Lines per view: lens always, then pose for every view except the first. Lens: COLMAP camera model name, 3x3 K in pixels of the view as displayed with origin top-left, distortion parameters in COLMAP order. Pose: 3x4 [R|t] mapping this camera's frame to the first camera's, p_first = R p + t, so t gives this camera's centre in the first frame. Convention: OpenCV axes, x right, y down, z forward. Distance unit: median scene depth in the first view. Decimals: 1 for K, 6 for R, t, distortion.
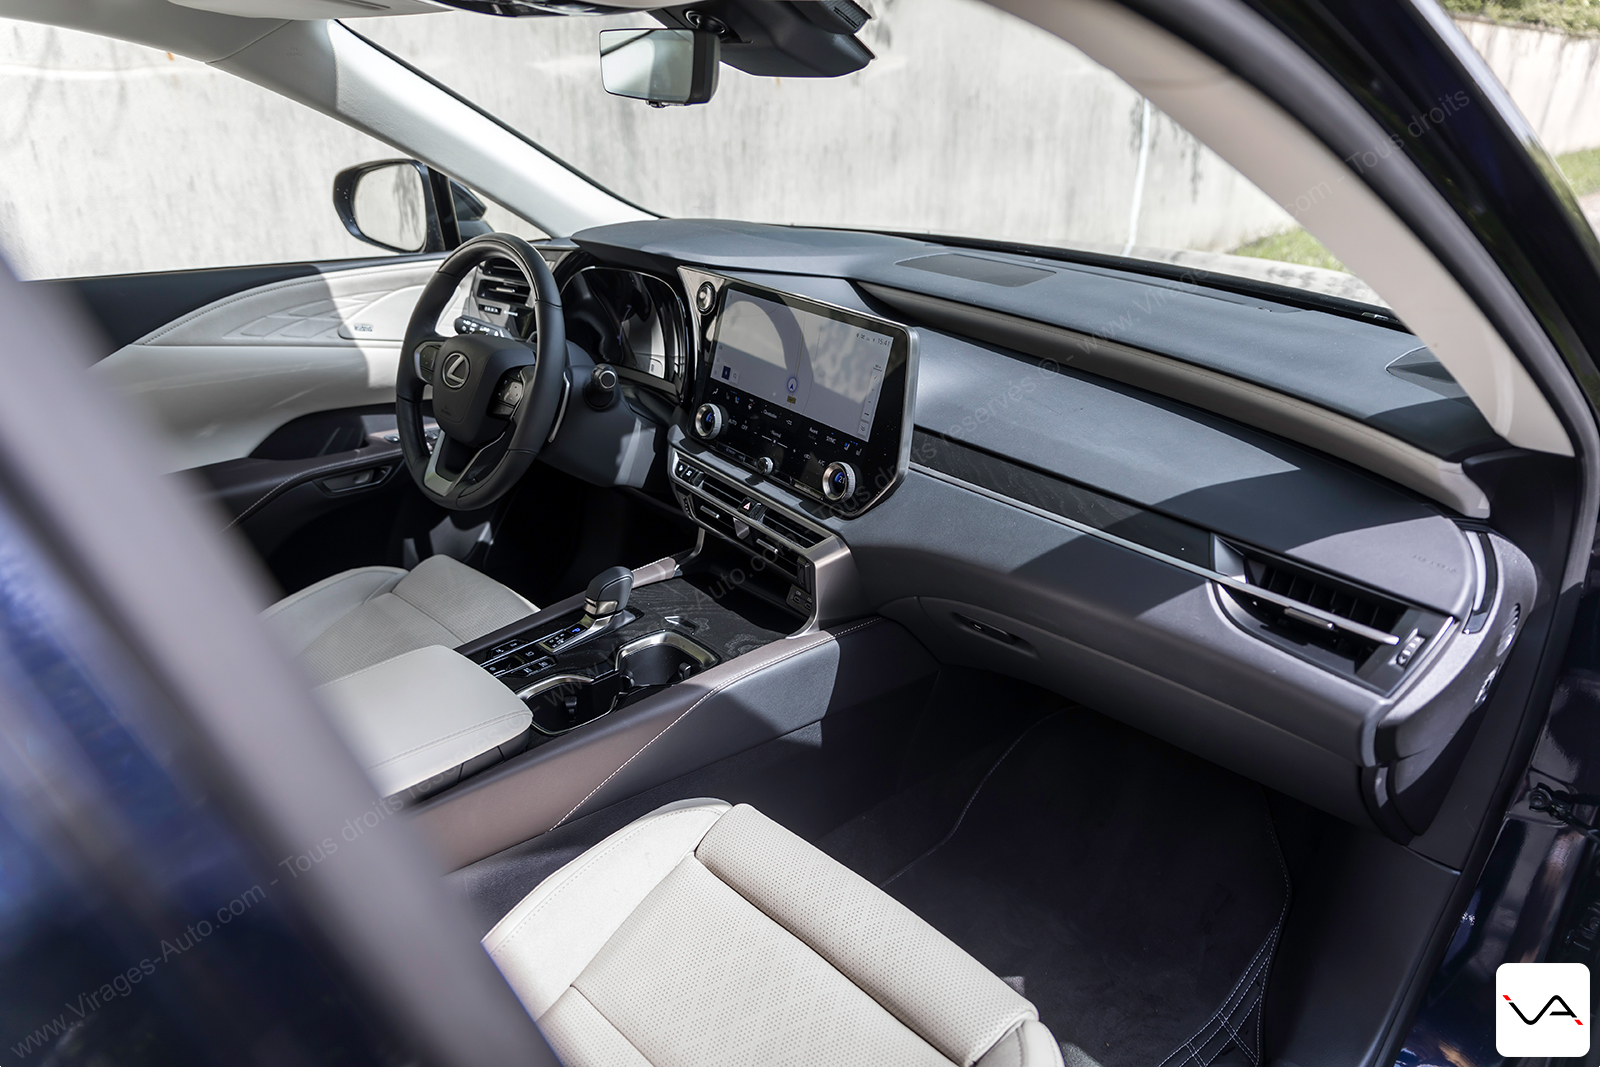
lens RADIAL K [[1039.3, 0, 817.9], [0, 1039.3, 537.9], [0, 0, 1]] dist [0.006791, 0.001604]
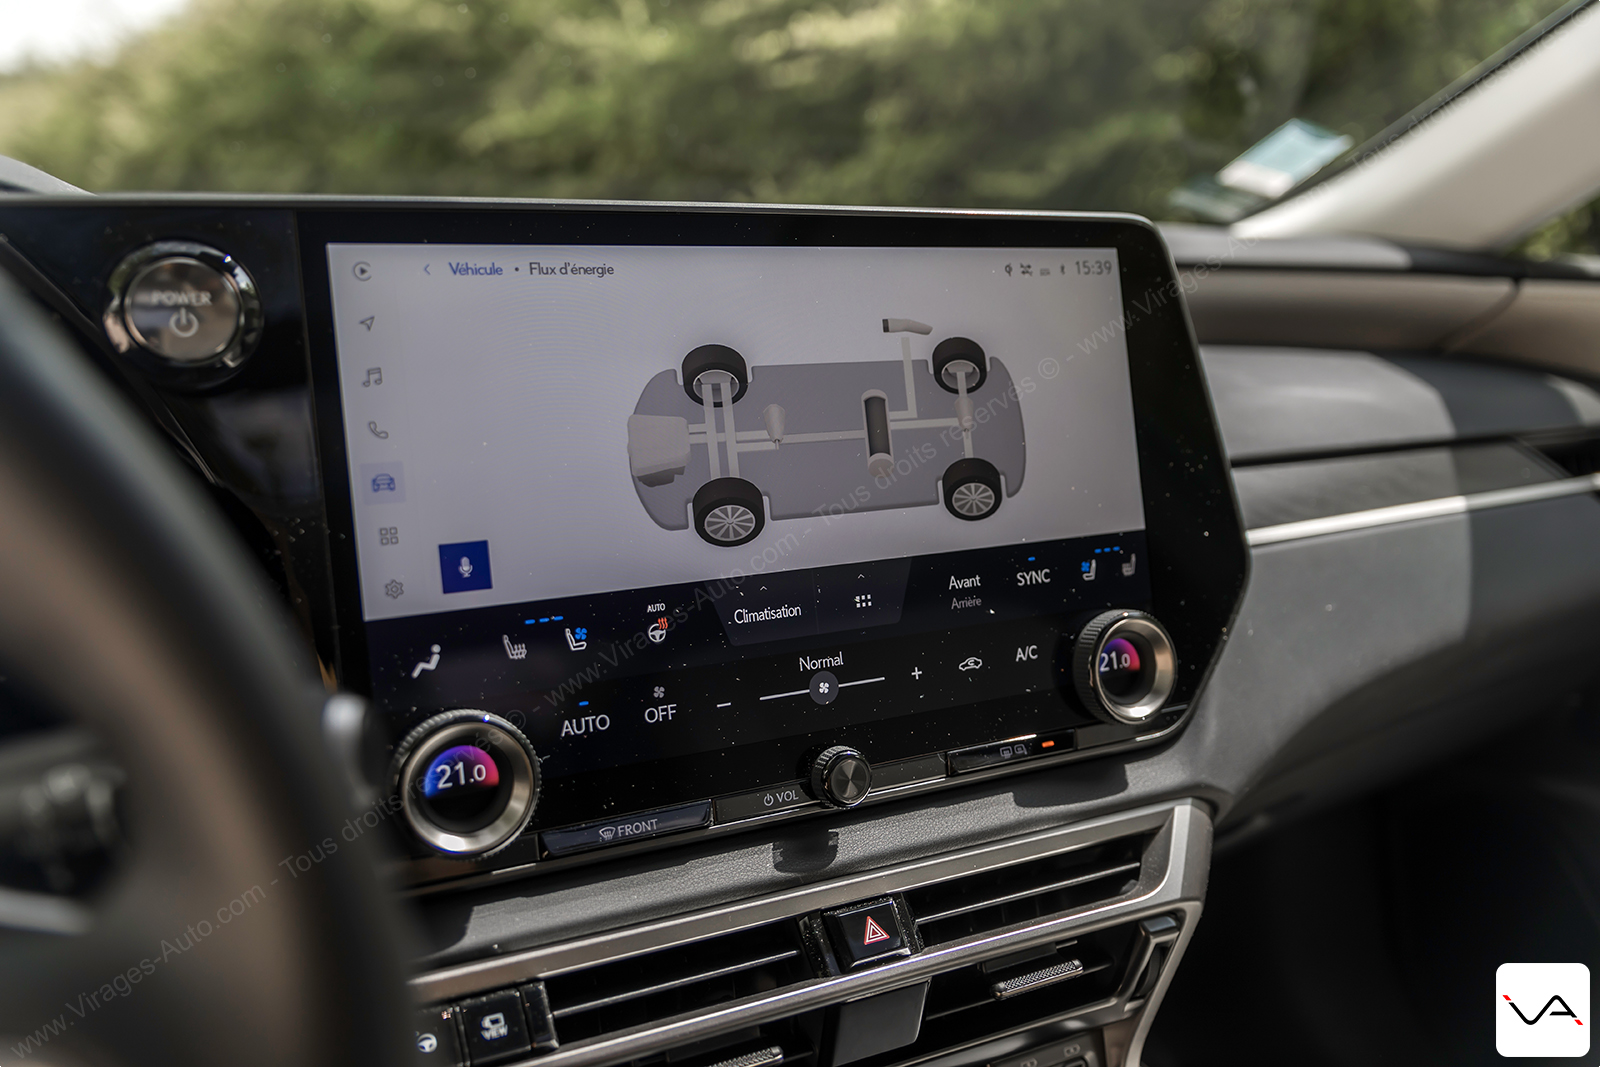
lens RADIAL K [[1300.7, 0, 800.0], [0, 1300.7, 533.5], [0, 0, 1]] dist [-0.000638, 0.000283]
pose [[0.212833, -0.243237, 0.946329, -0.361364], [0.402580, 0.904320, 0.141898, -0.177262], [-0.890298, 0.350773, 0.290392, 0.834101]]
